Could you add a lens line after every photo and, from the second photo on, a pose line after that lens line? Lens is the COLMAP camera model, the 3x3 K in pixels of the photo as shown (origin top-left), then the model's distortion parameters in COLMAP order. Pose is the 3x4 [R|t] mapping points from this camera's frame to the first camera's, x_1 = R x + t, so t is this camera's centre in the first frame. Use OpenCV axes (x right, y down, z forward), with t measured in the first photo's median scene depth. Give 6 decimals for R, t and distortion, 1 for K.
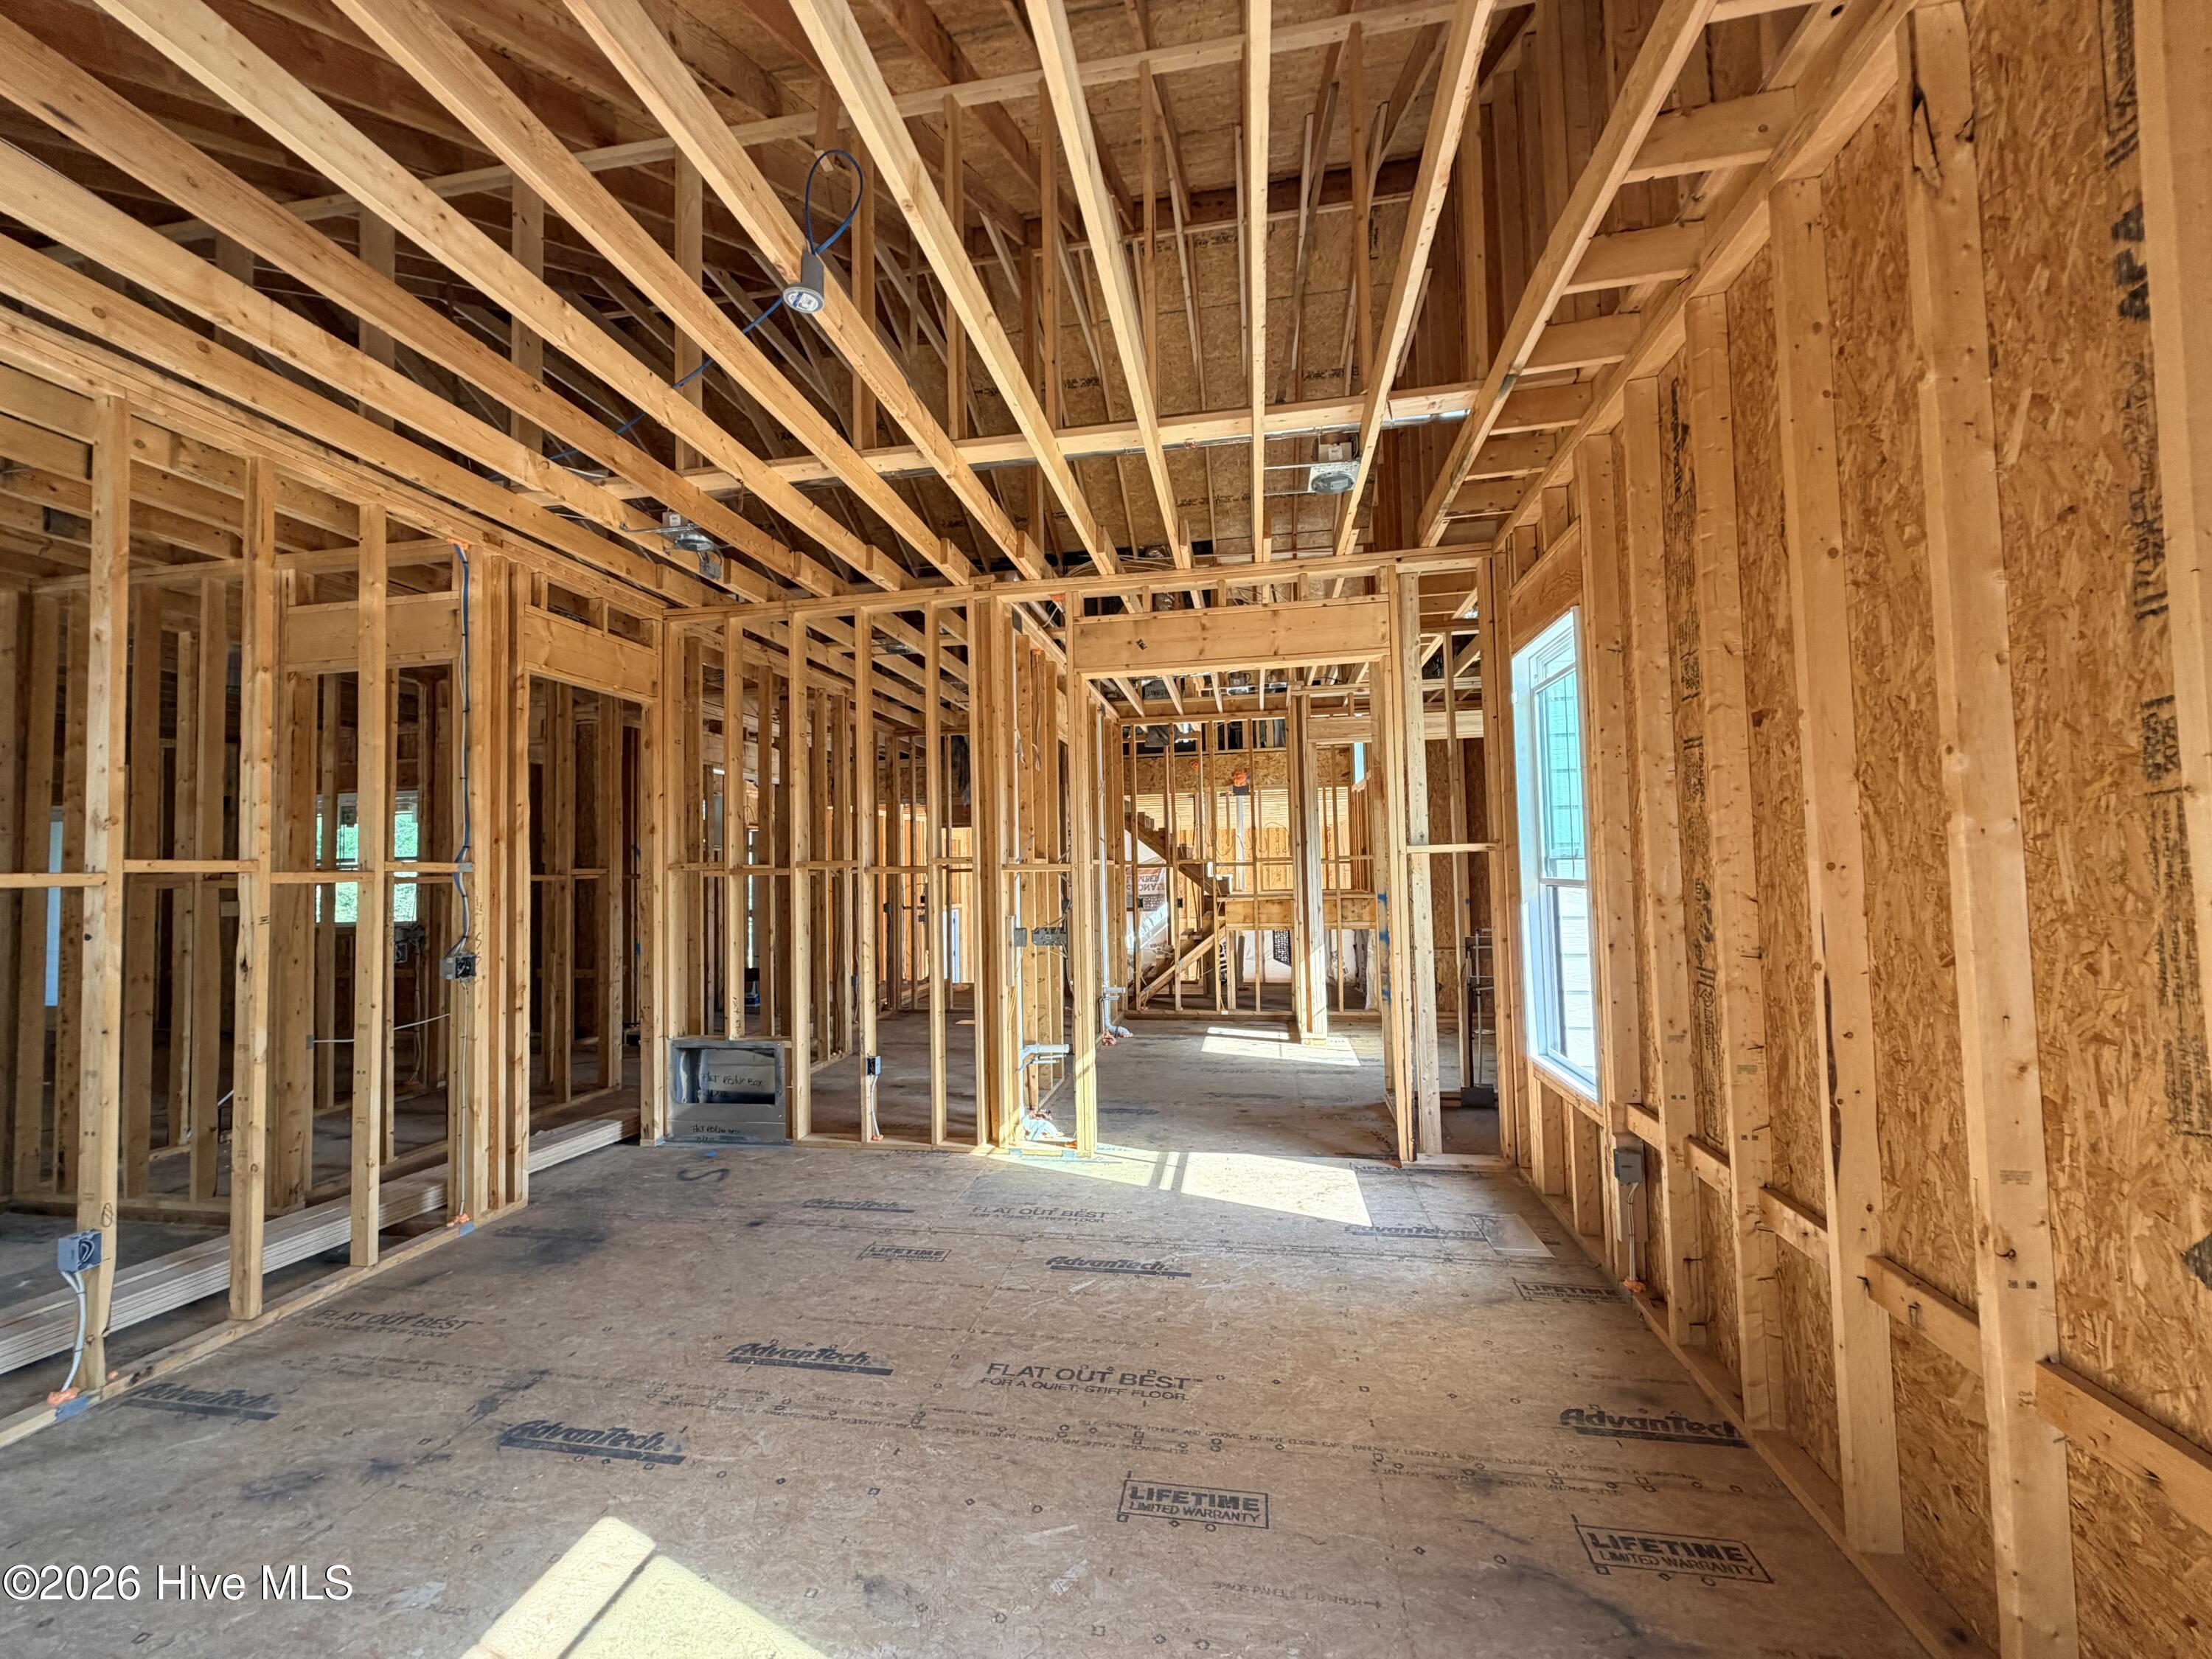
lens RADIAL K [[883.4, 0, 1107.5], [0, 883.4, 838.6], [0, 0, 1]] dist [-0.000590, 0.000540]
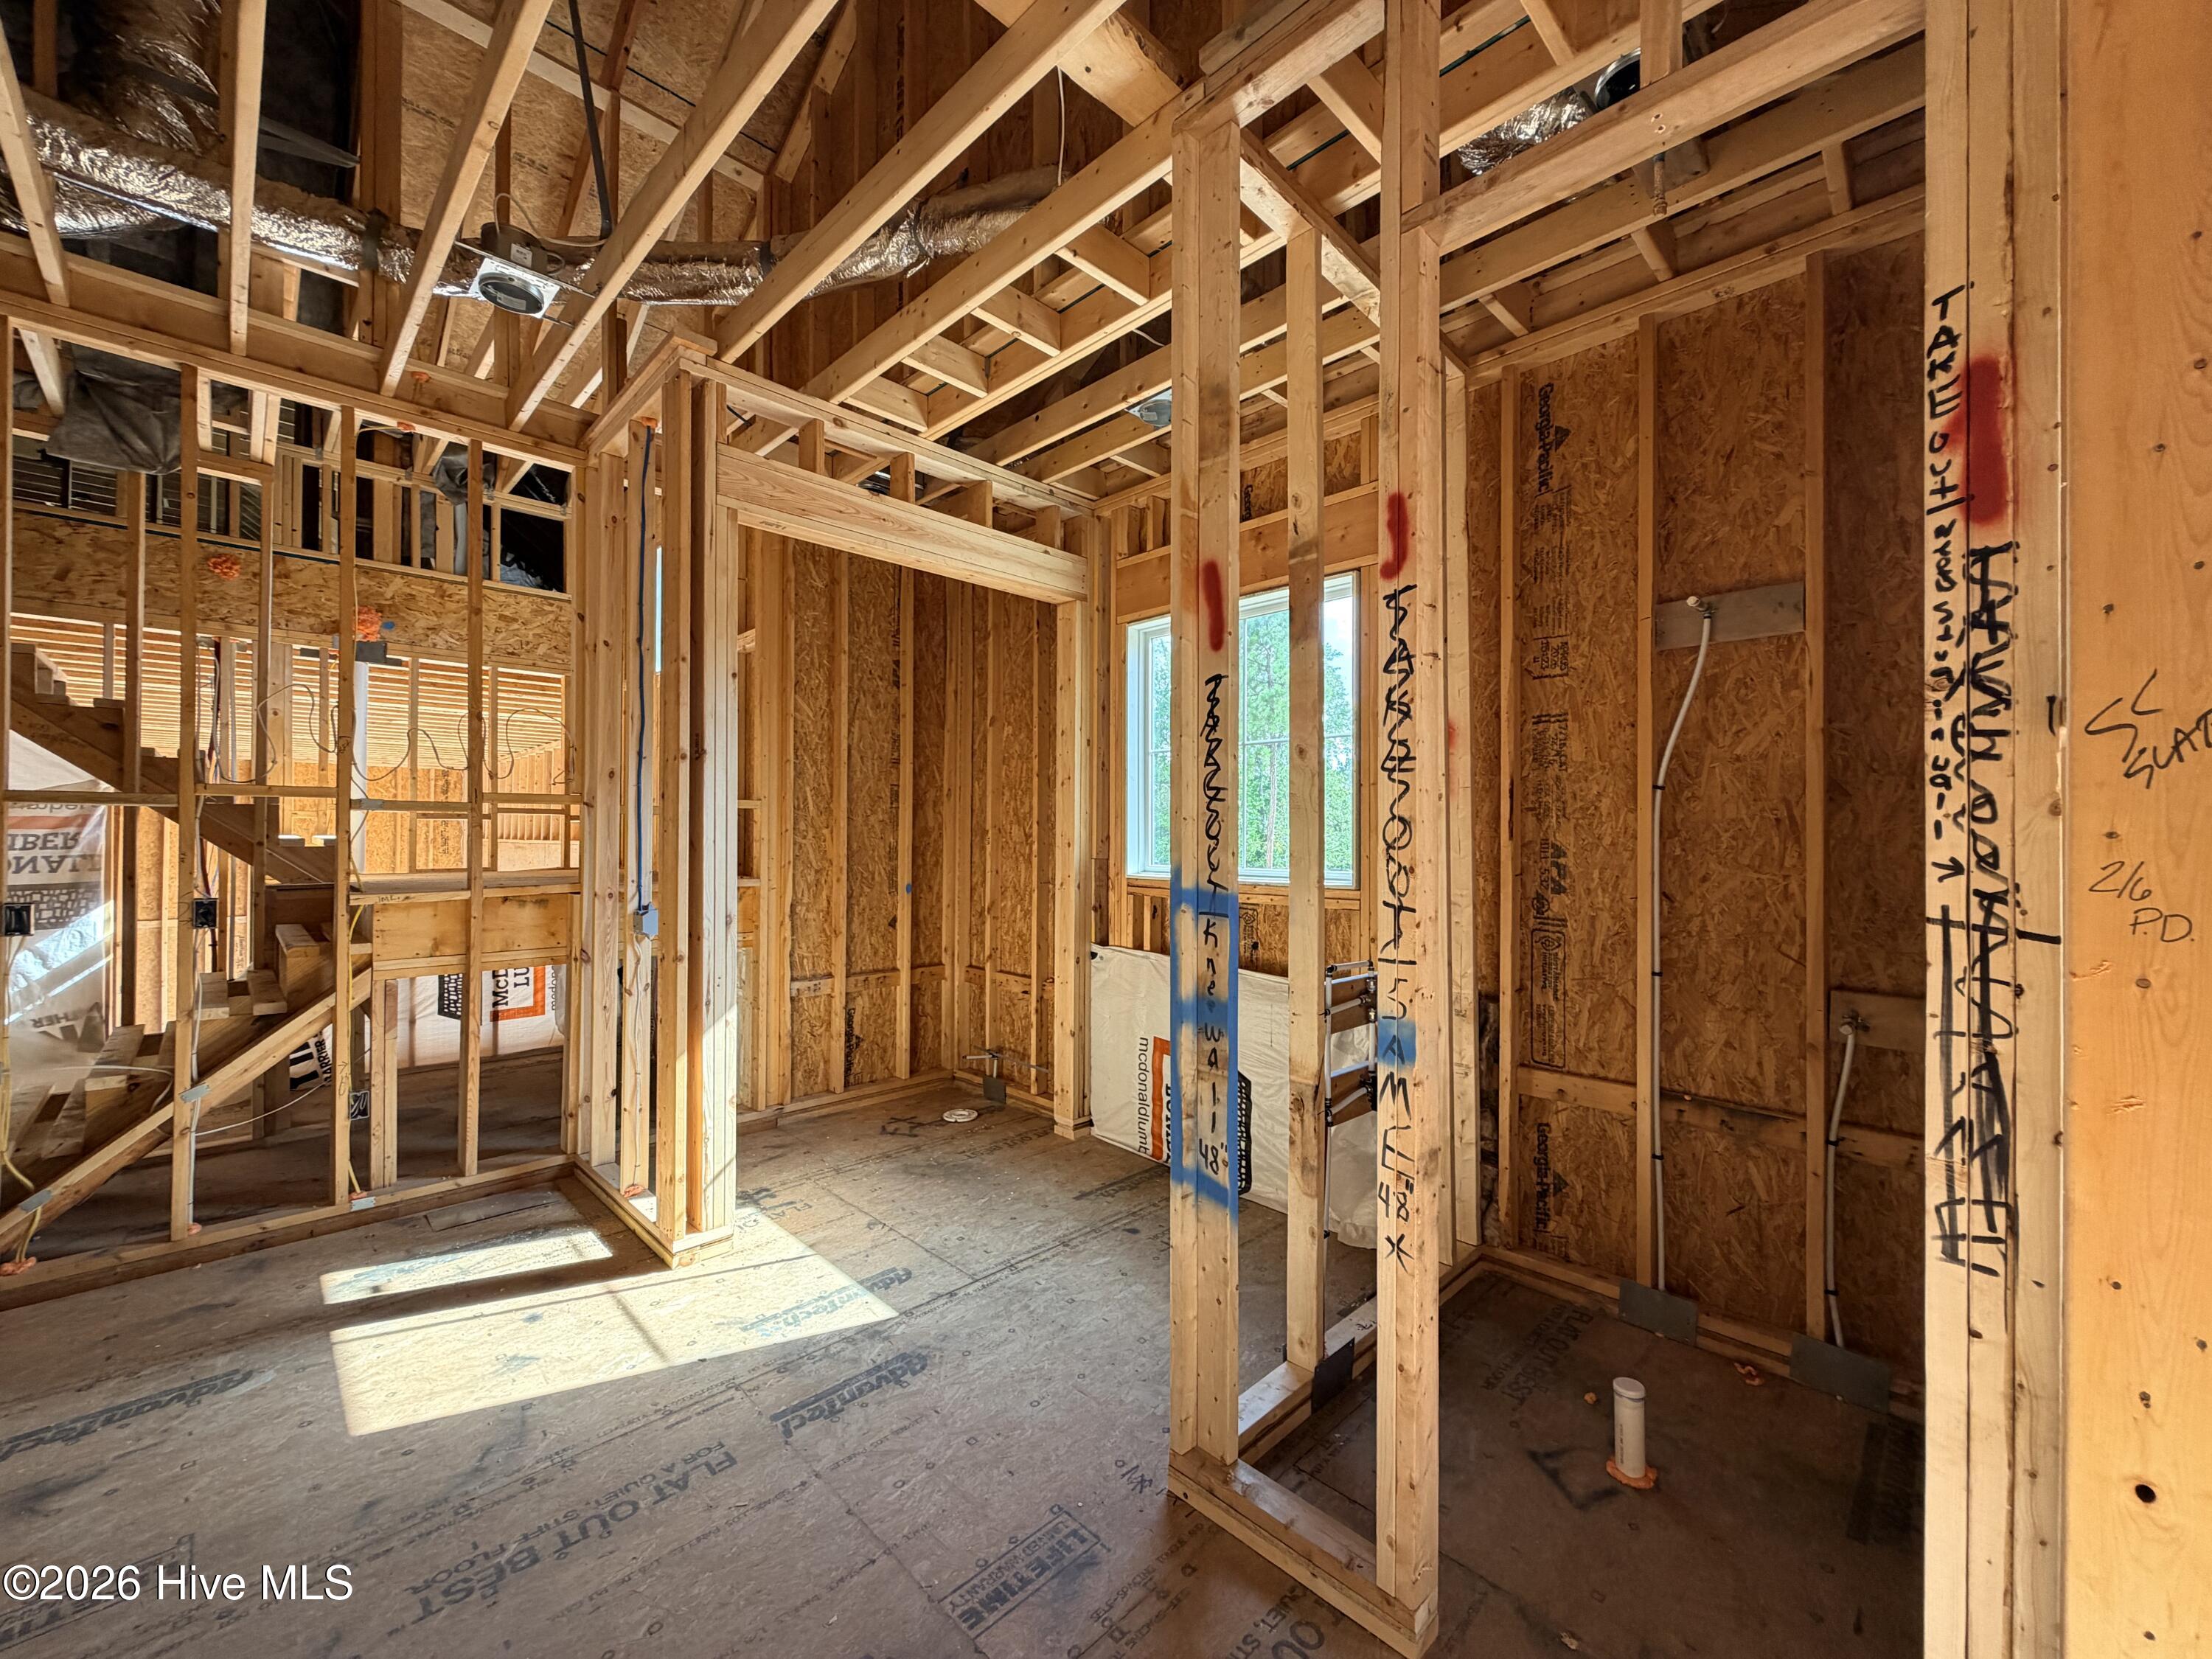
lens RADIAL K [[883.4, 0, 1103.7], [0, 883.4, 843.6], [0, 0, 1]] dist [-0.000590, 0.000540]
pose [[0.569570, 0.036473, 0.821133, 0.001045], [-0.052933, 0.998569, -0.007638, 0.037536], [-0.820237, -0.039115, 0.570685, 0.626273]]
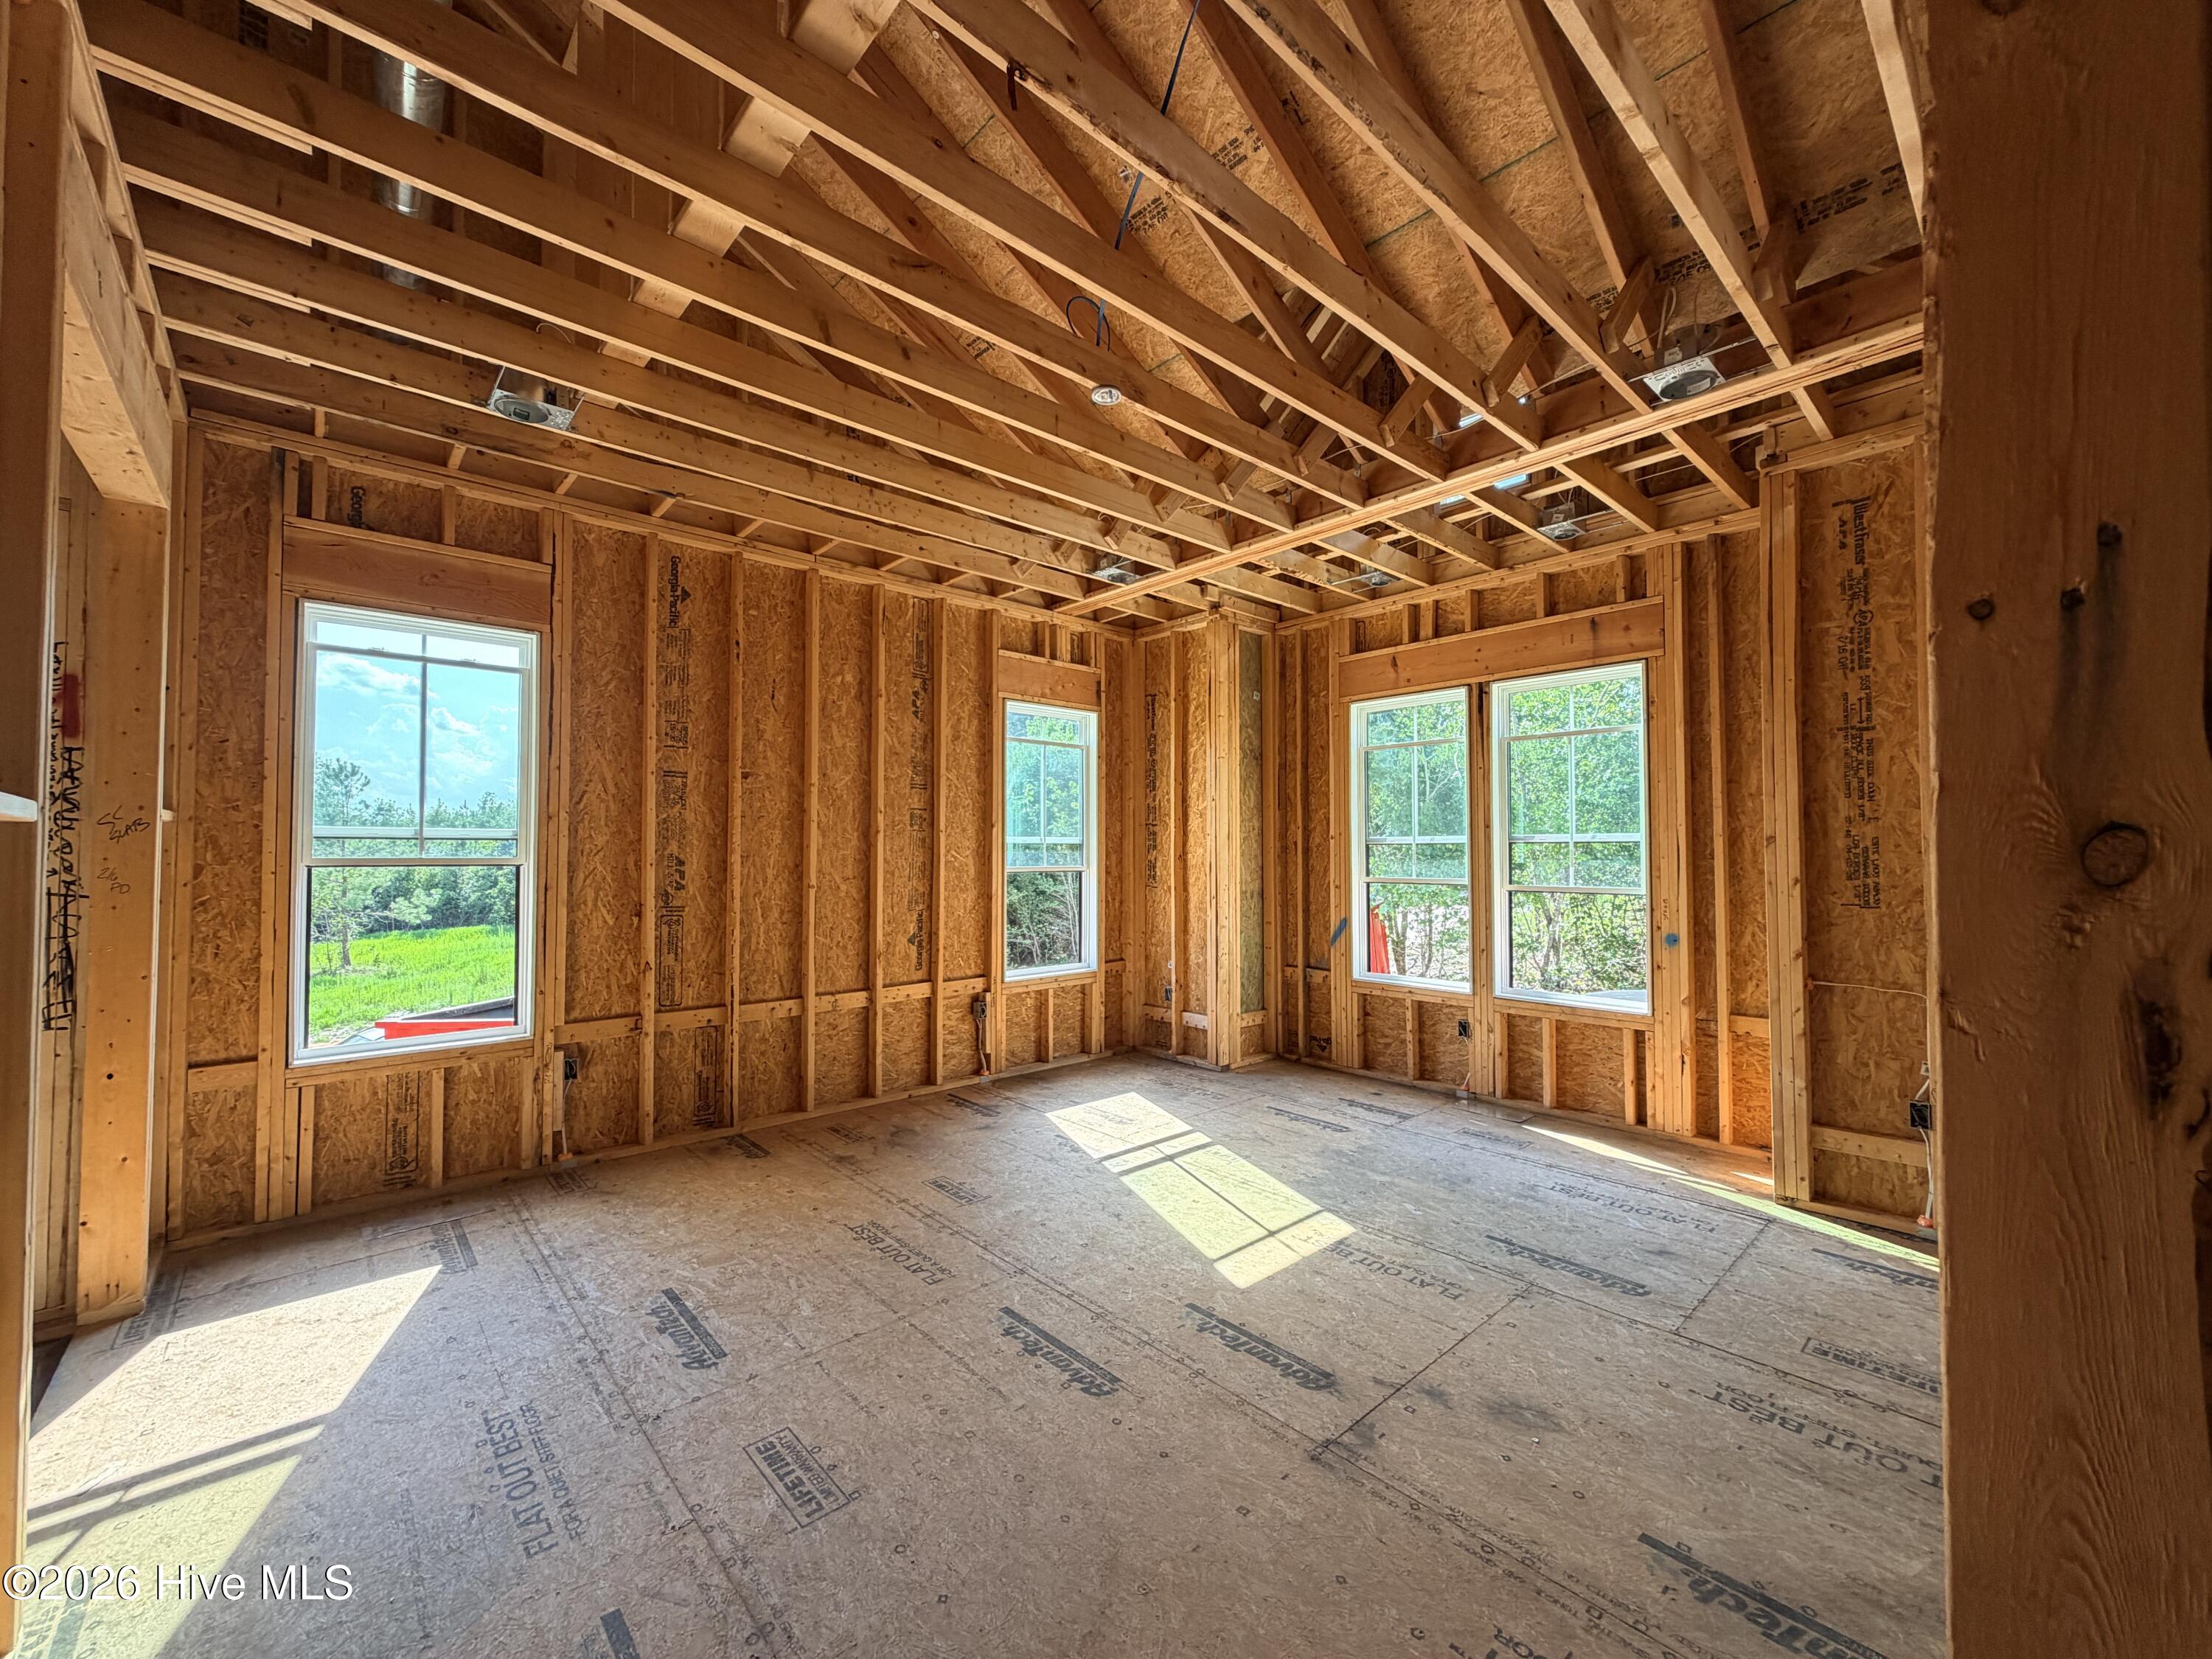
lens RADIAL K [[883.4, 0, 1113.8], [0, 883.4, 829.0], [0, 0, 1]] dist [-0.000590, 0.000540]
pose [[-0.793593, 0.038711, 0.607216, -0.348947], [-0.004576, 0.997566, -0.069578, 0.038674], [-0.608431, -0.057995, -0.791485, 0.618156]]
